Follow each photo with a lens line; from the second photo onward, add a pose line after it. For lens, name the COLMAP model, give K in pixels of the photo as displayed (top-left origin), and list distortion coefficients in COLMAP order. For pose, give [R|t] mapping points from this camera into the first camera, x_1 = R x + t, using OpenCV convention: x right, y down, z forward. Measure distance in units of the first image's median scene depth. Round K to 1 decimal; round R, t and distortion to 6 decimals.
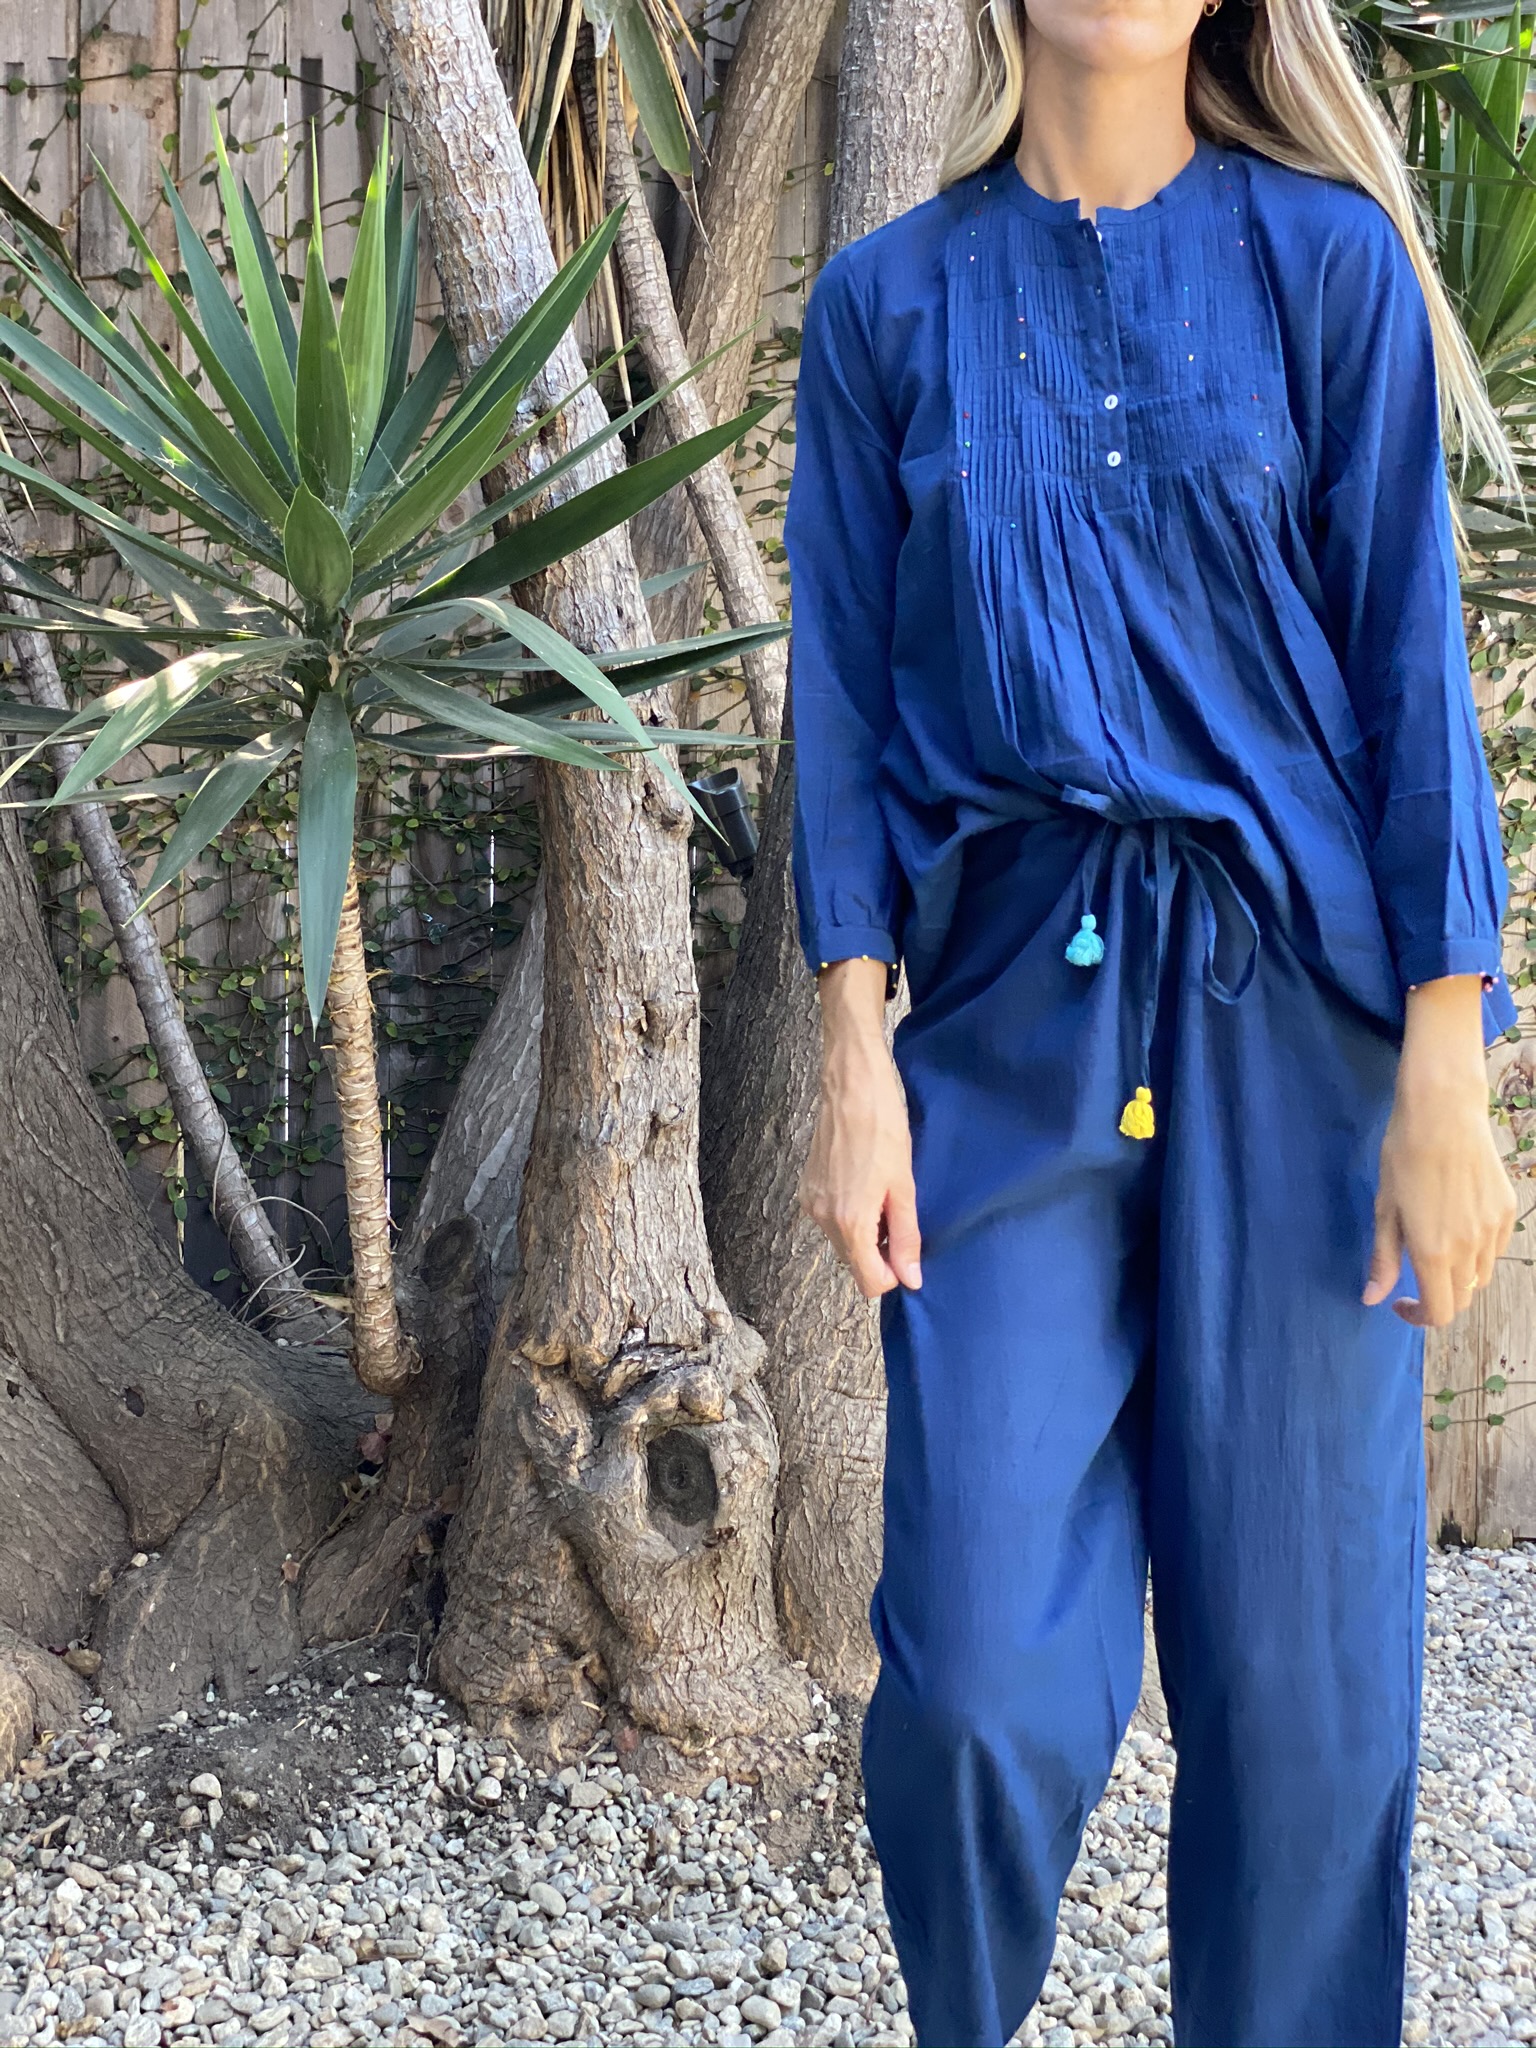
lens RADIAL K [[3050.7, 0, 769.0], [0, 3050.7, 1028.7], [0, 0, 1]] dist [0.176944, -0.476656]
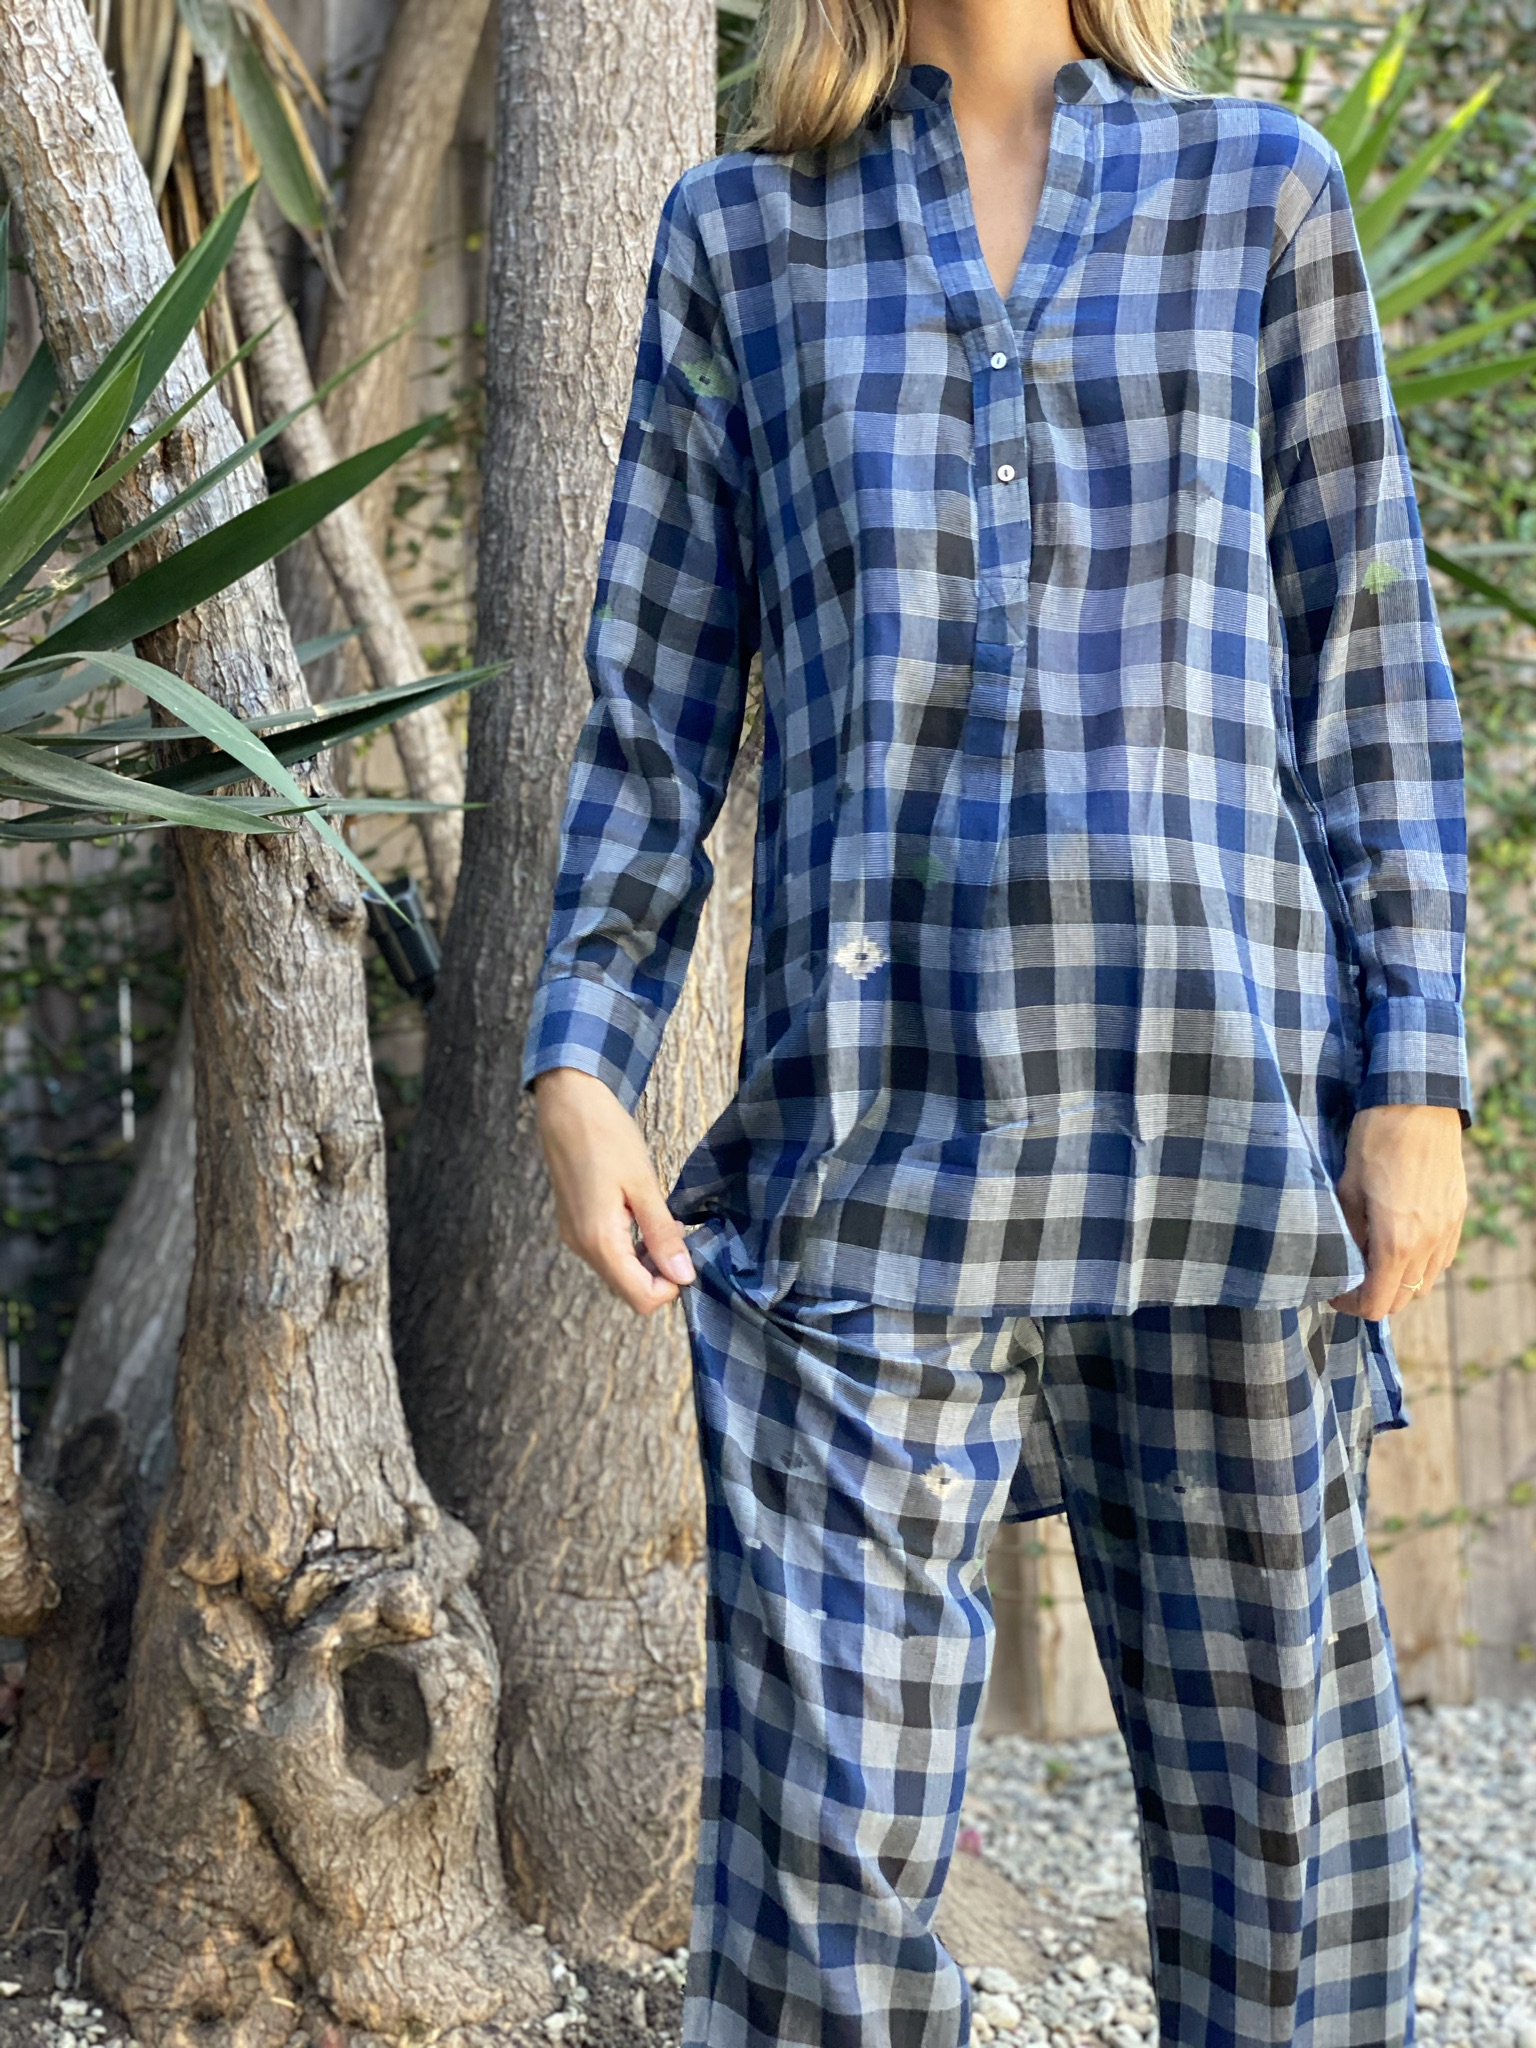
lens RADIAL K [[3054.0, 0, 756.2], [0, 3054.0, 1012.9], [0, 0, 1]] dist [0.183461, -0.506410]
pose [[0.992597, -0.044411, 0.113044, -0.014929], [0.052925, 0.995892, -0.073466, 0.025967], [-0.109317, 0.078905, 0.990870, 0.151957]]
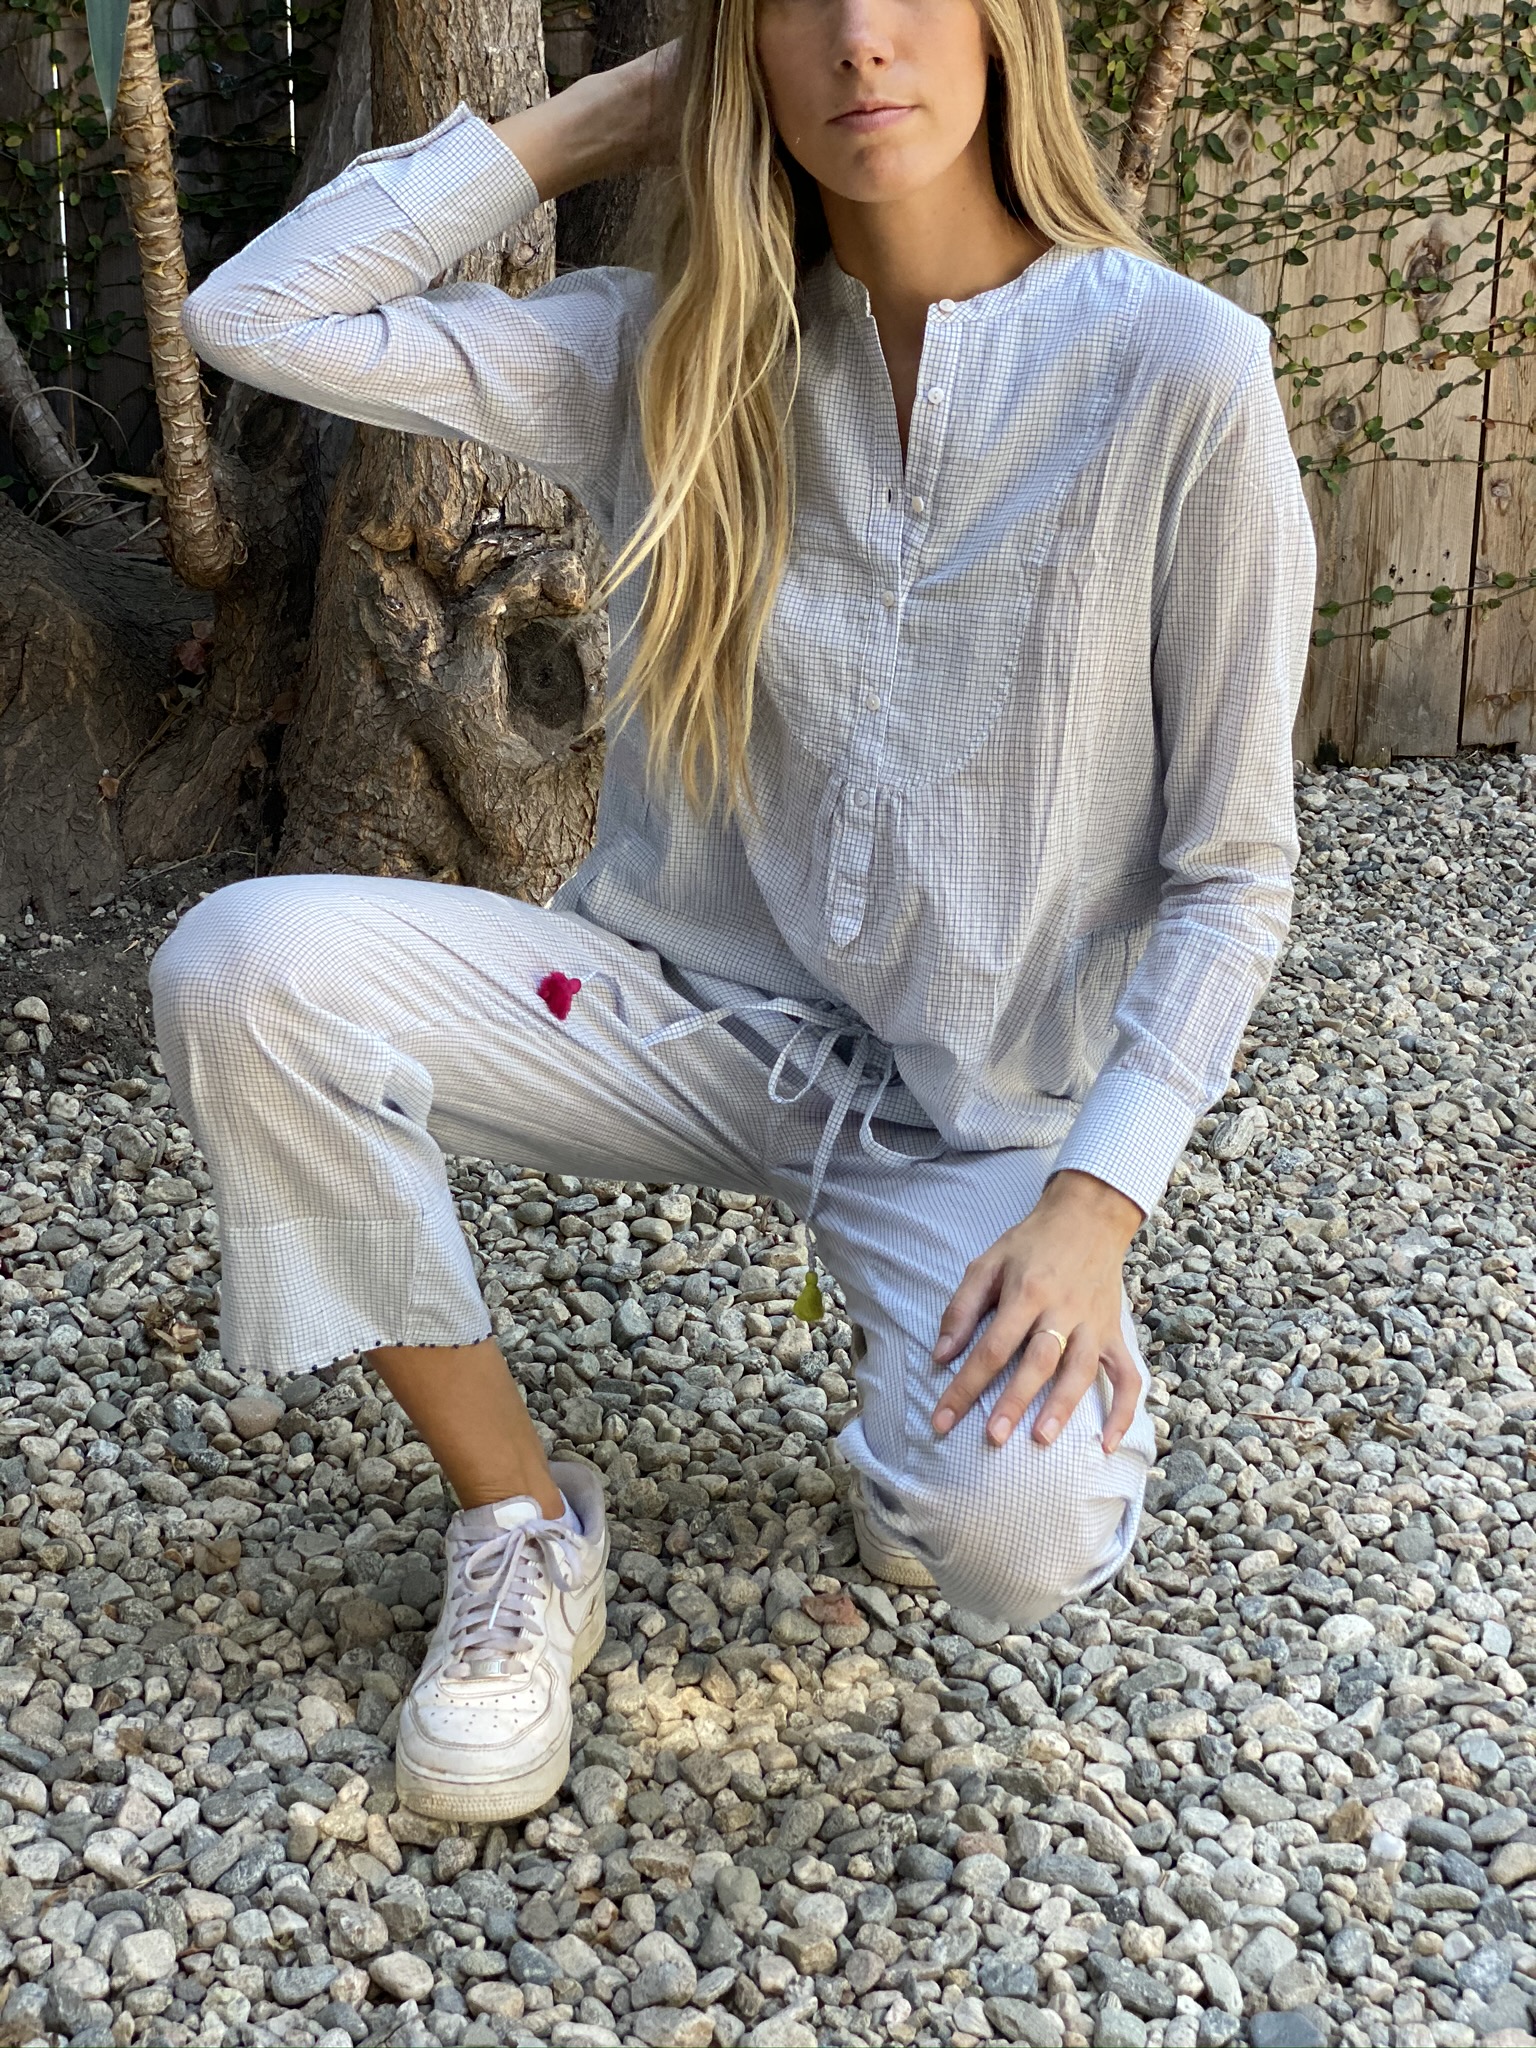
lens RADIAL K [[3062.0, 0, 767.5], [0, 3062.0, 1017.4], [0, 0, 1]] dist [0.128668, -0.173823]
pose [[0.997647, -0.016828, 0.066456, -0.025120], [0.001469, 0.974428, 0.224695, 0.041798], [-0.068538, -0.224068, 0.972160, 0.094108]]
